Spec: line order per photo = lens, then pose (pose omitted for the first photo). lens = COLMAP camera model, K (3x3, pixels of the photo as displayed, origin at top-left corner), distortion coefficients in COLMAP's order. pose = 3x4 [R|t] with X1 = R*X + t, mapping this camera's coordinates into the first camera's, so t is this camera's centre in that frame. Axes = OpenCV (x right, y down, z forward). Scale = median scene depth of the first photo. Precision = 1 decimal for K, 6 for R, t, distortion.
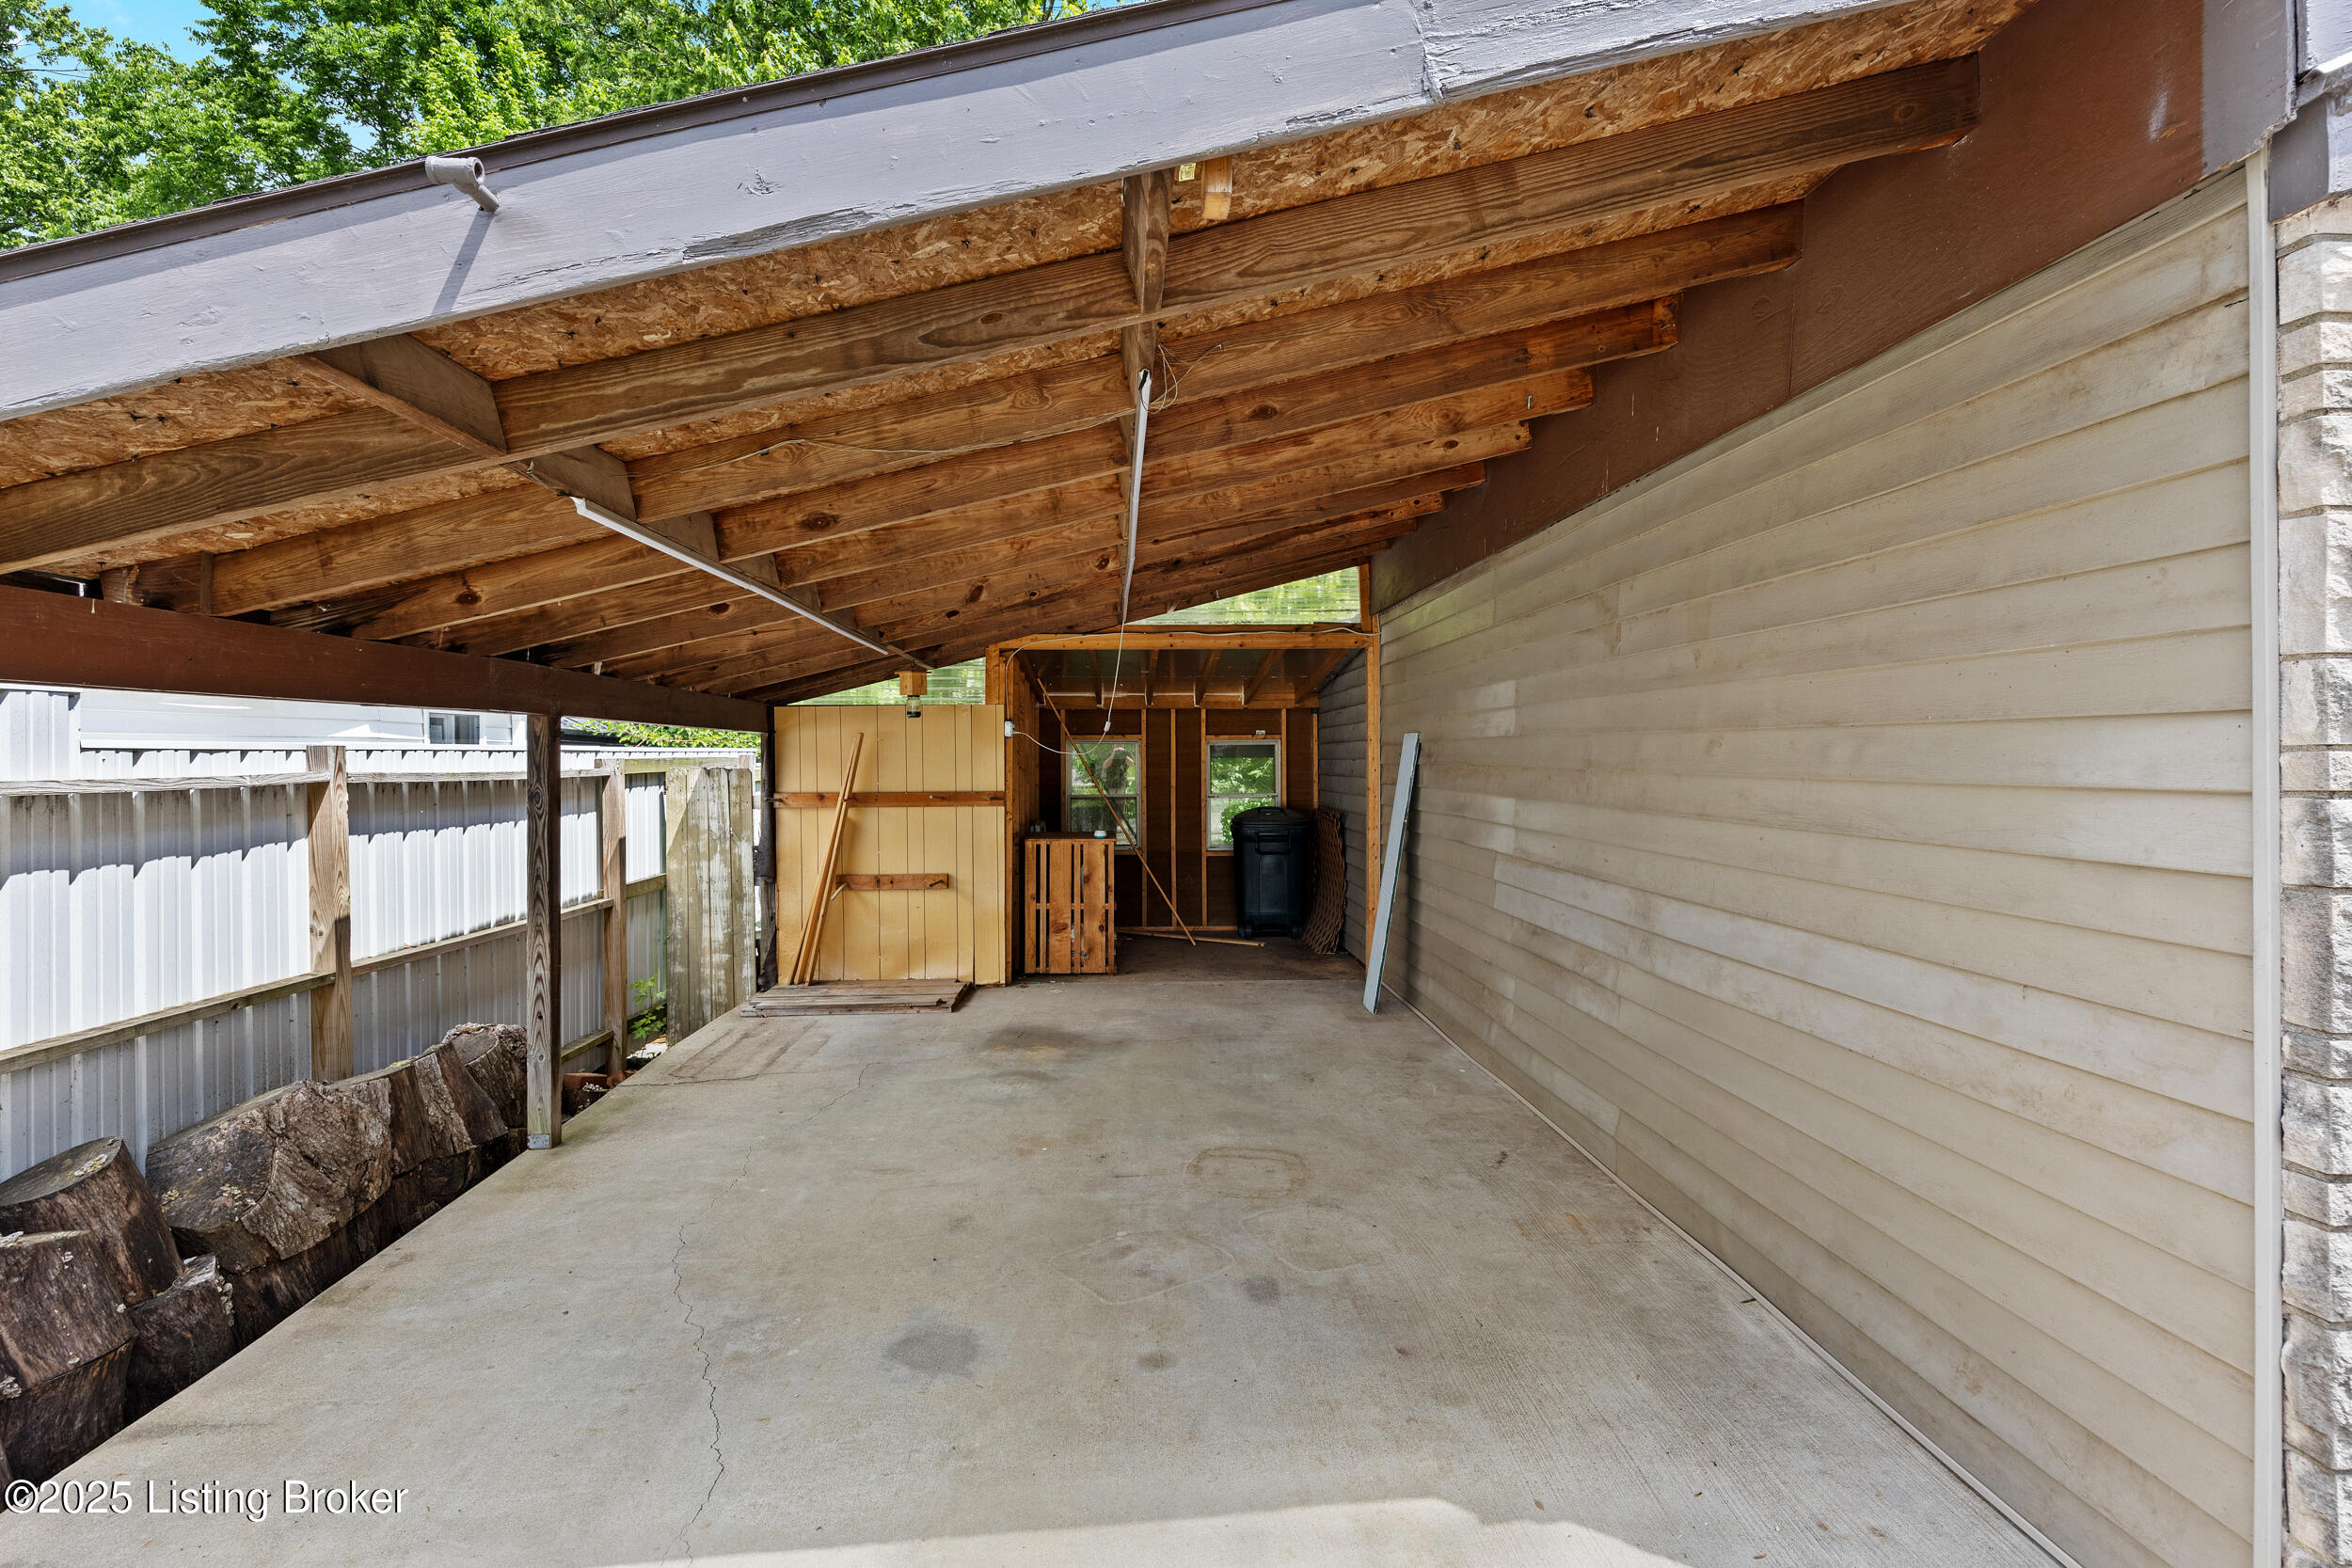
lens RADIAL K [[1196.3, 0, 1166.5], [0, 1196.3, 802.2], [0, 0, 1]] dist [-0.002860, -0.000445]
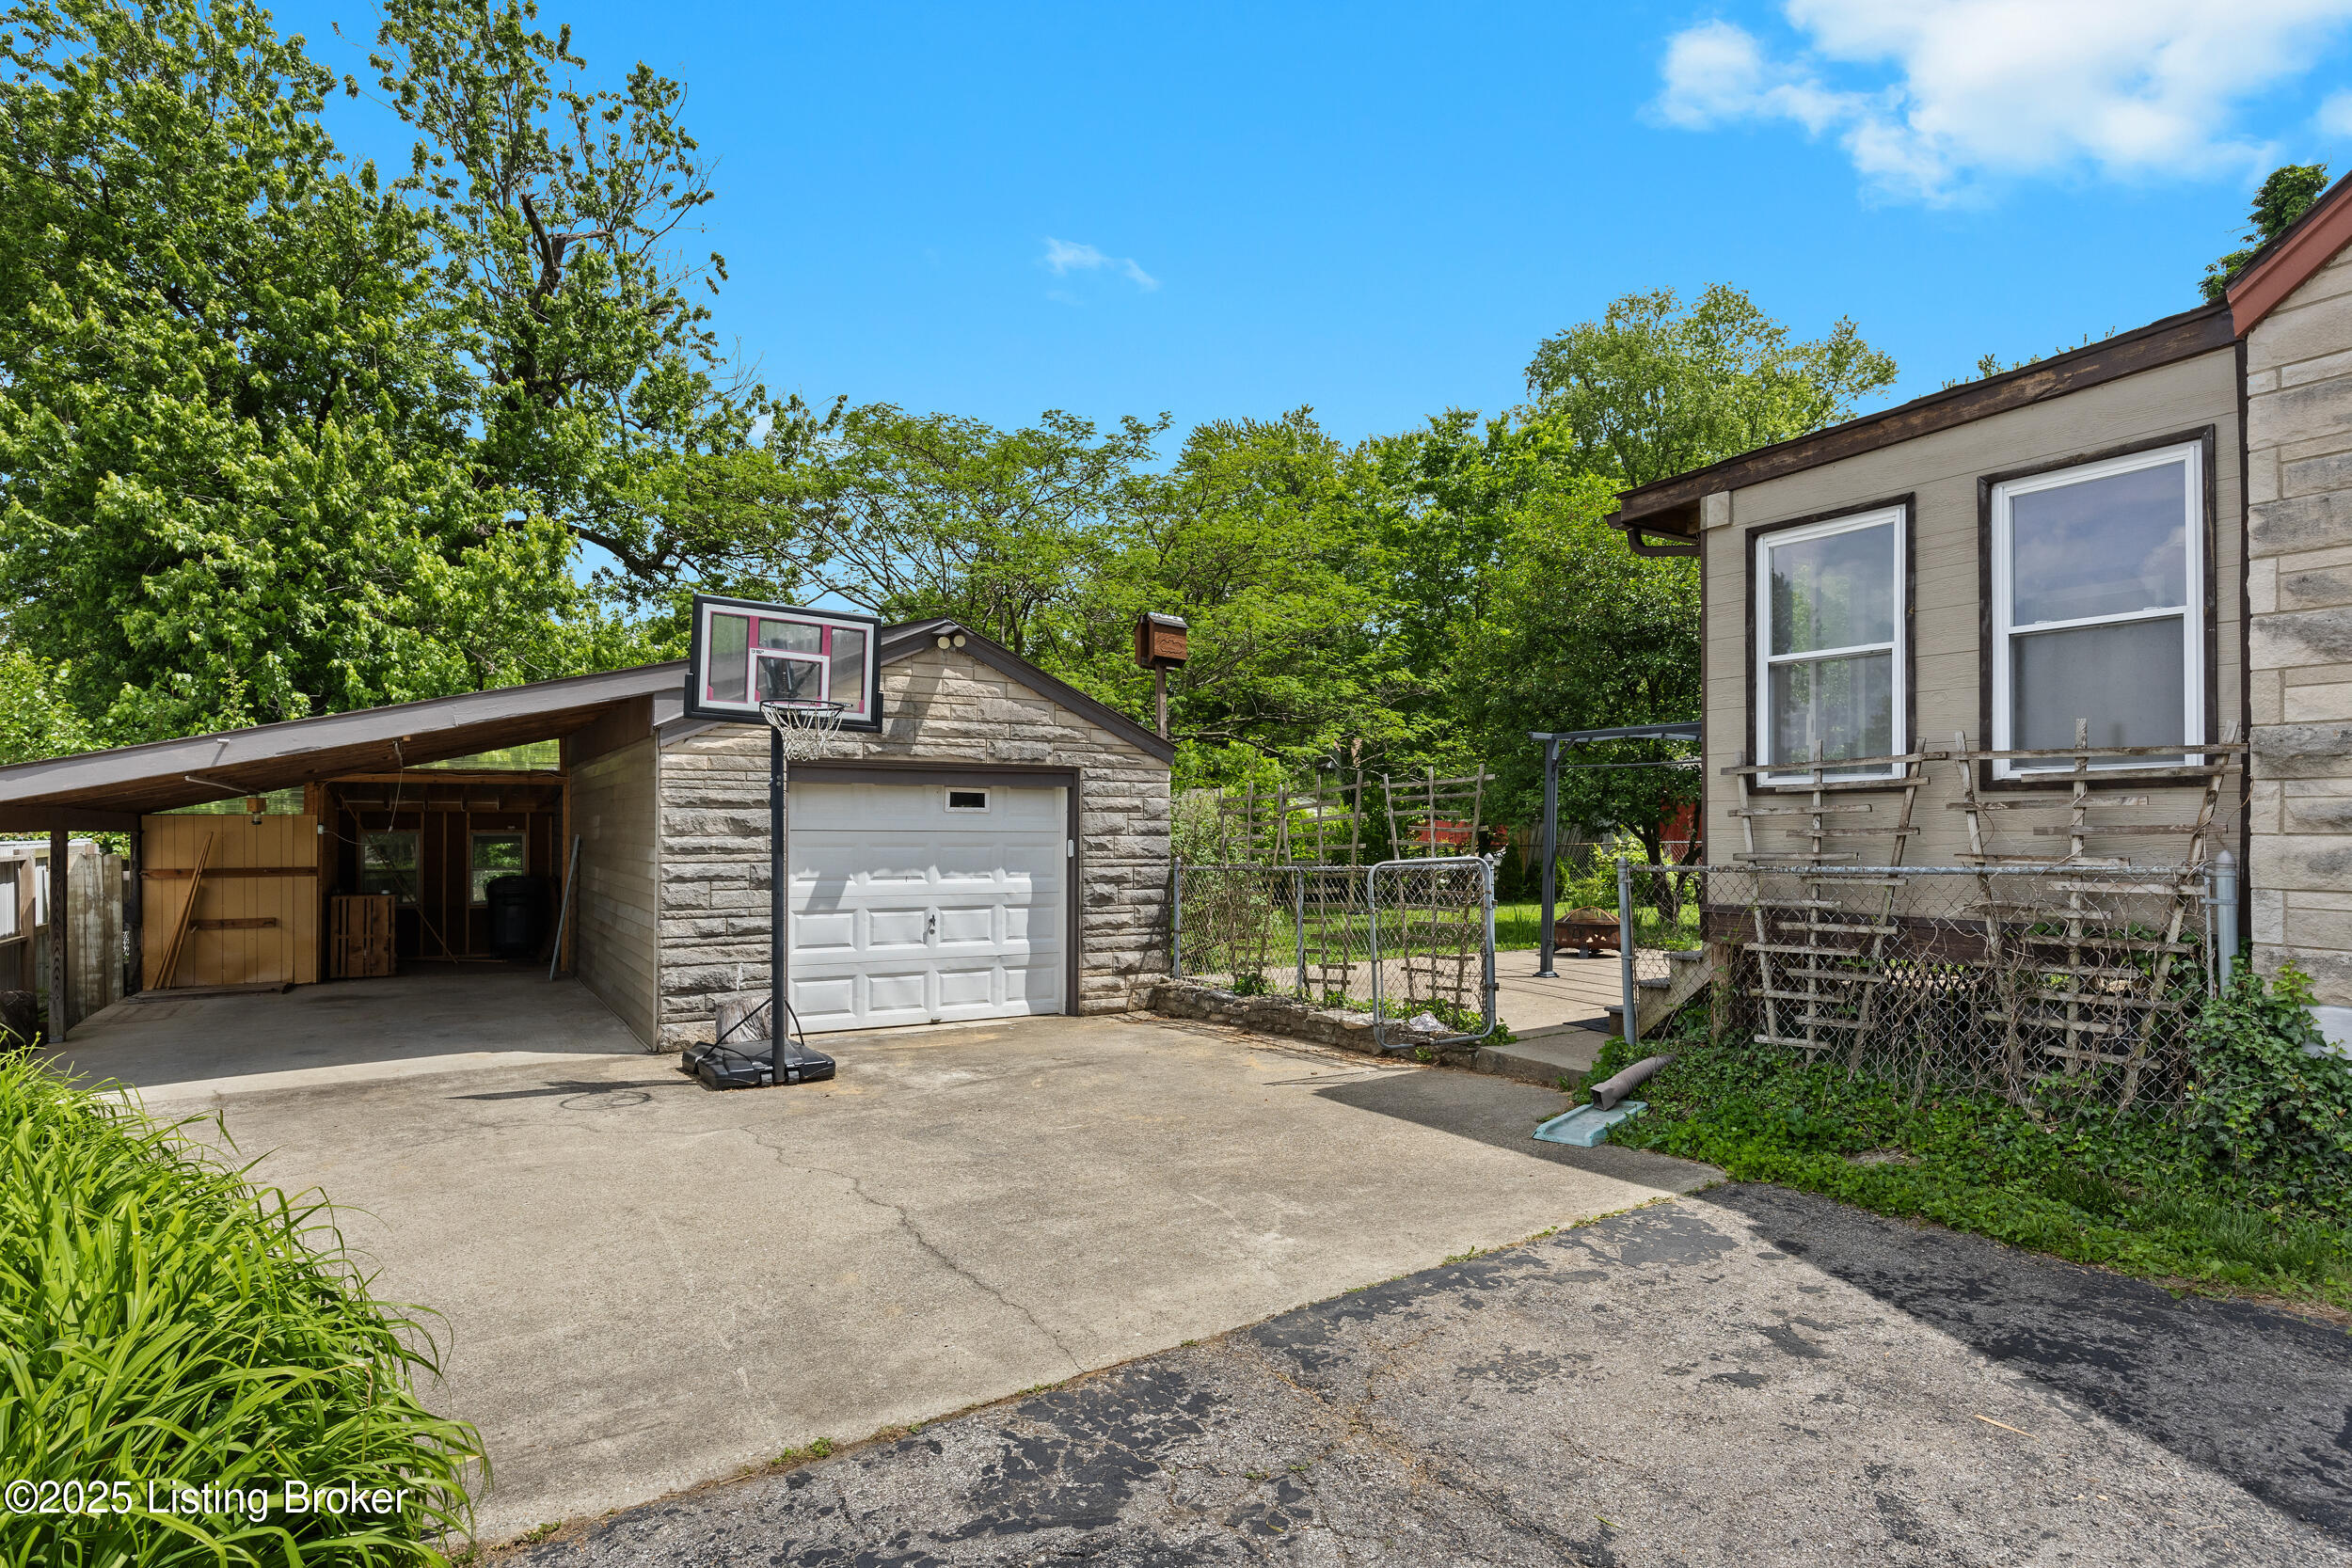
lens RADIAL K [[1196.3, 0, 1166.5], [0, 1196.3, 802.2], [0, 0, 1]] dist [-0.002860, -0.000445]
pose [[0.865887, 0.012866, 0.500075, 0.056106], [0.019248, 0.998072, -0.059006, 0.022255], [-0.499870, 0.060718, 0.863970, -1.052763]]
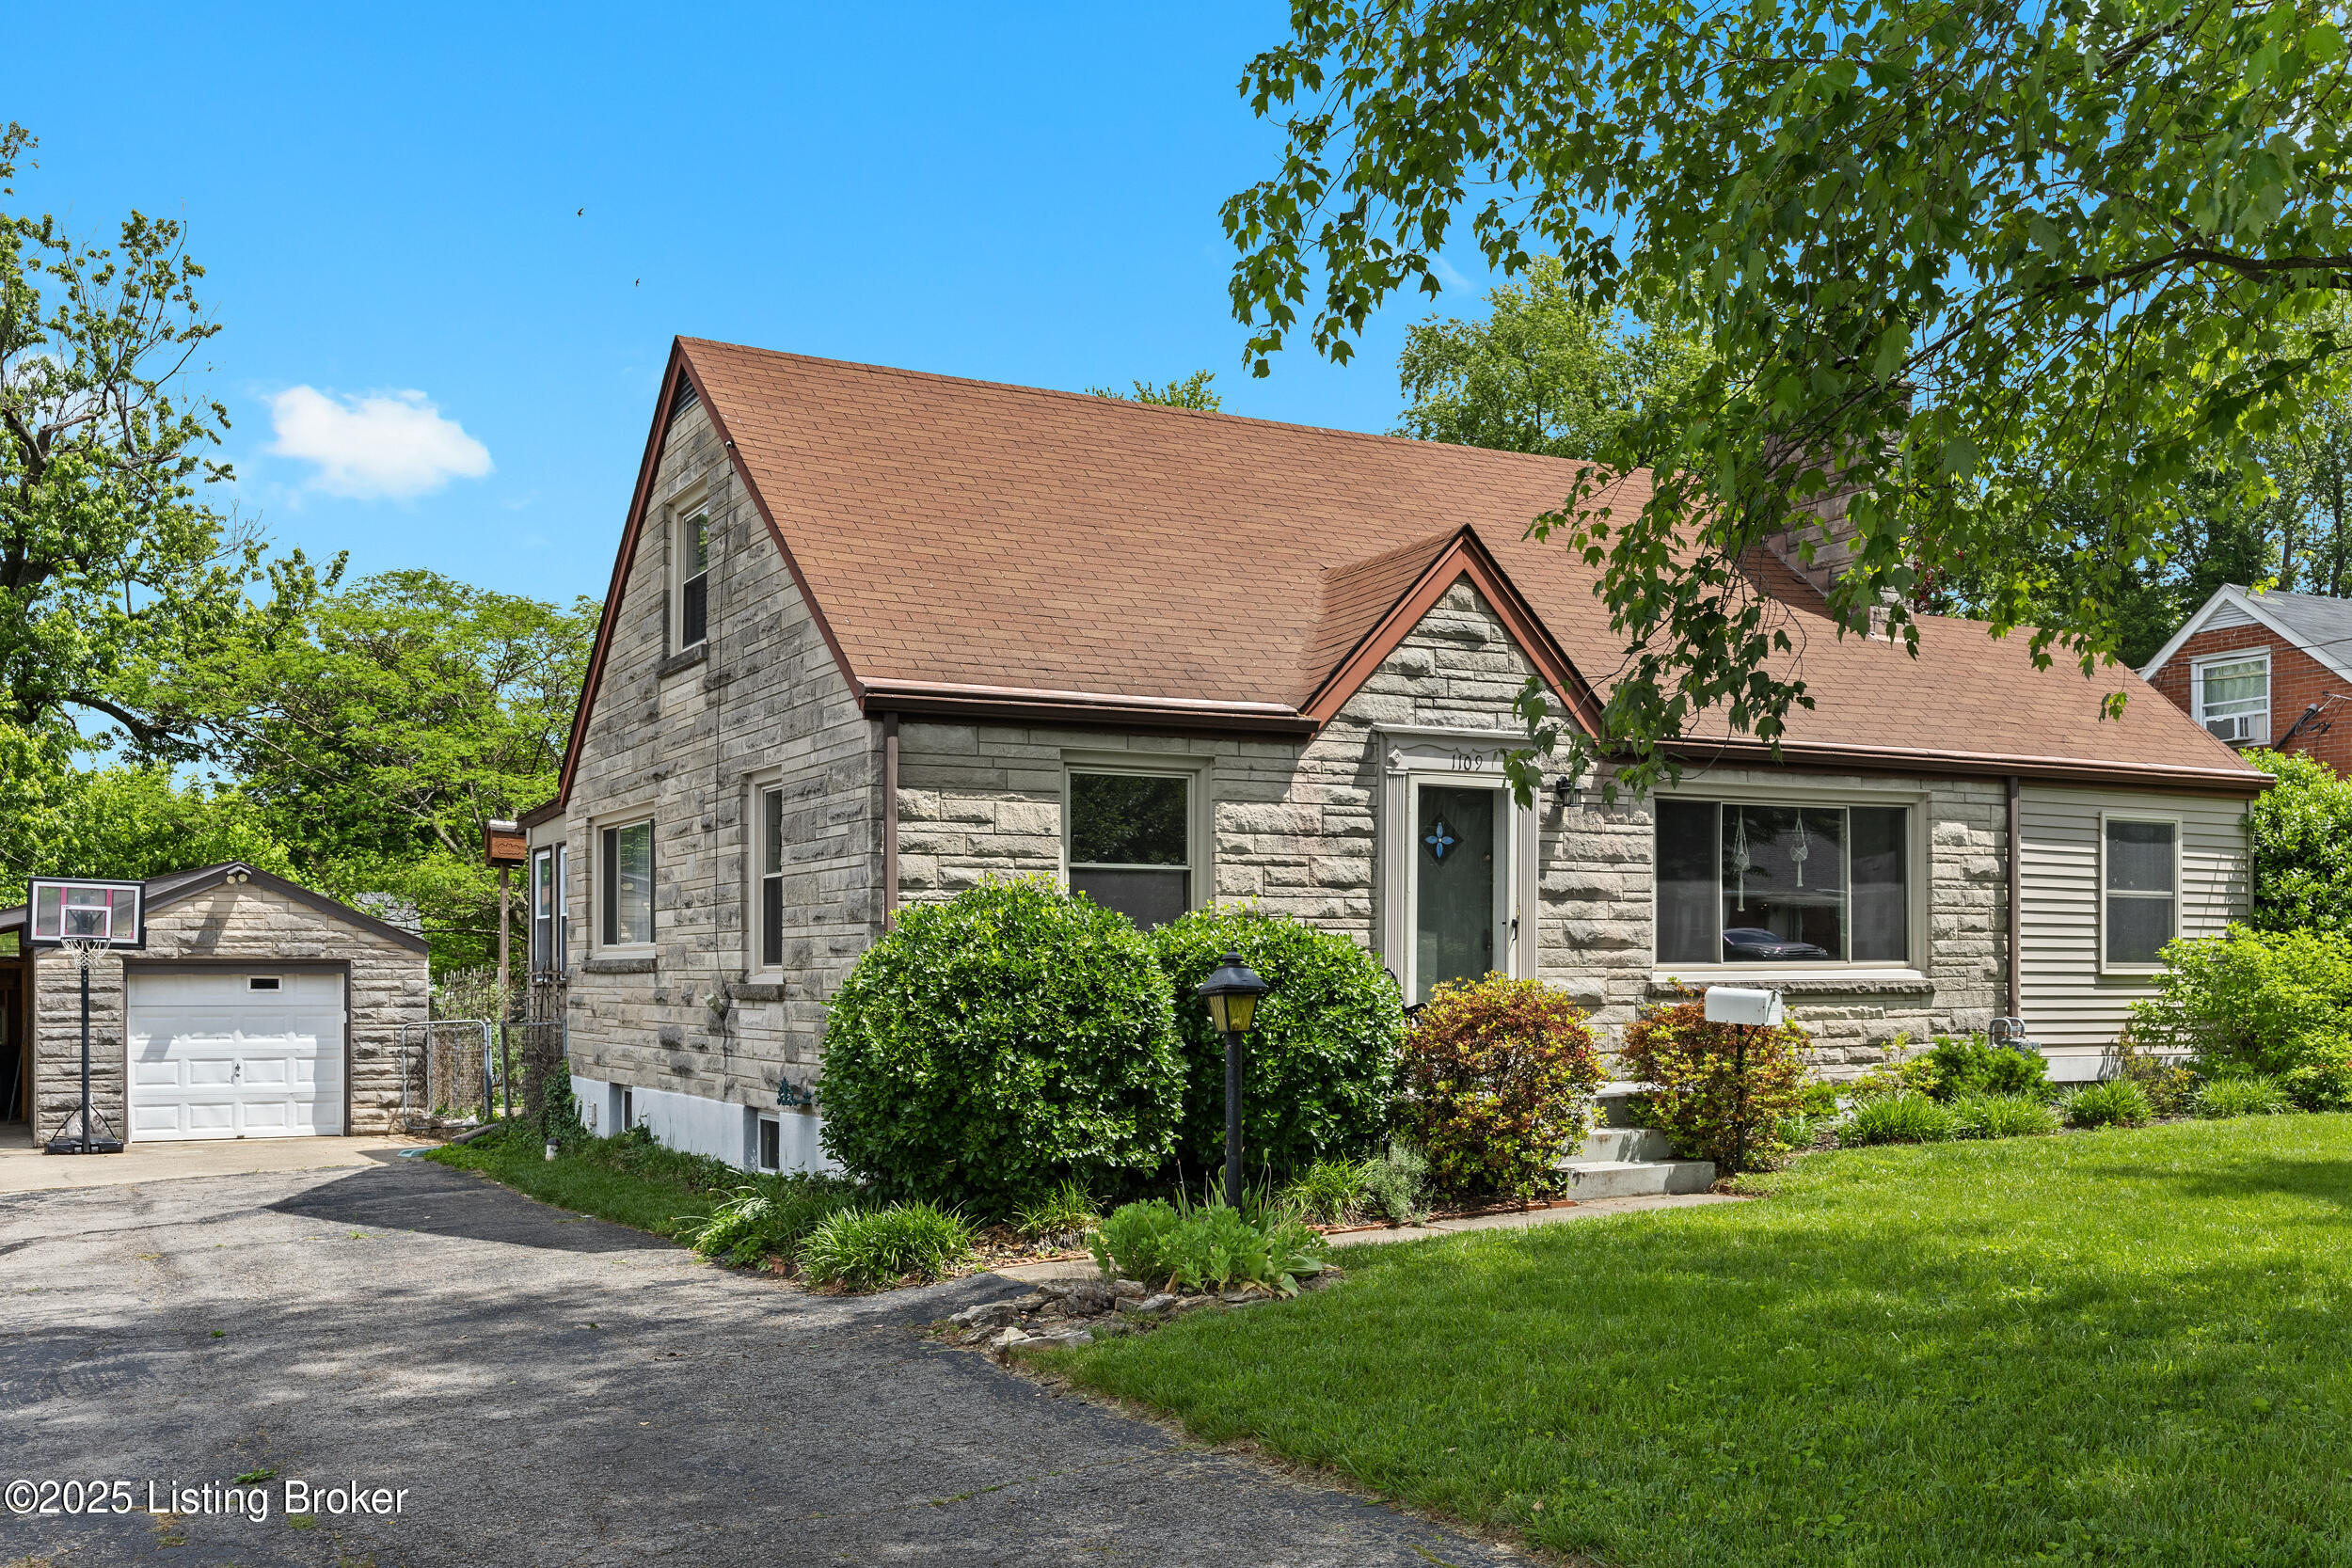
lens RADIAL K [[2218.5, 0, 1170.7], [0, 2218.5, 960.7], [0, 0, 1]] dist [0.004631, 0.019794]
pose [[0.902039, -0.000670, 0.431653, 0.368724], [0.024078, 0.998520, -0.048768, 0.129322], [-0.430982, 0.054384, 0.900720, -4.265085]]
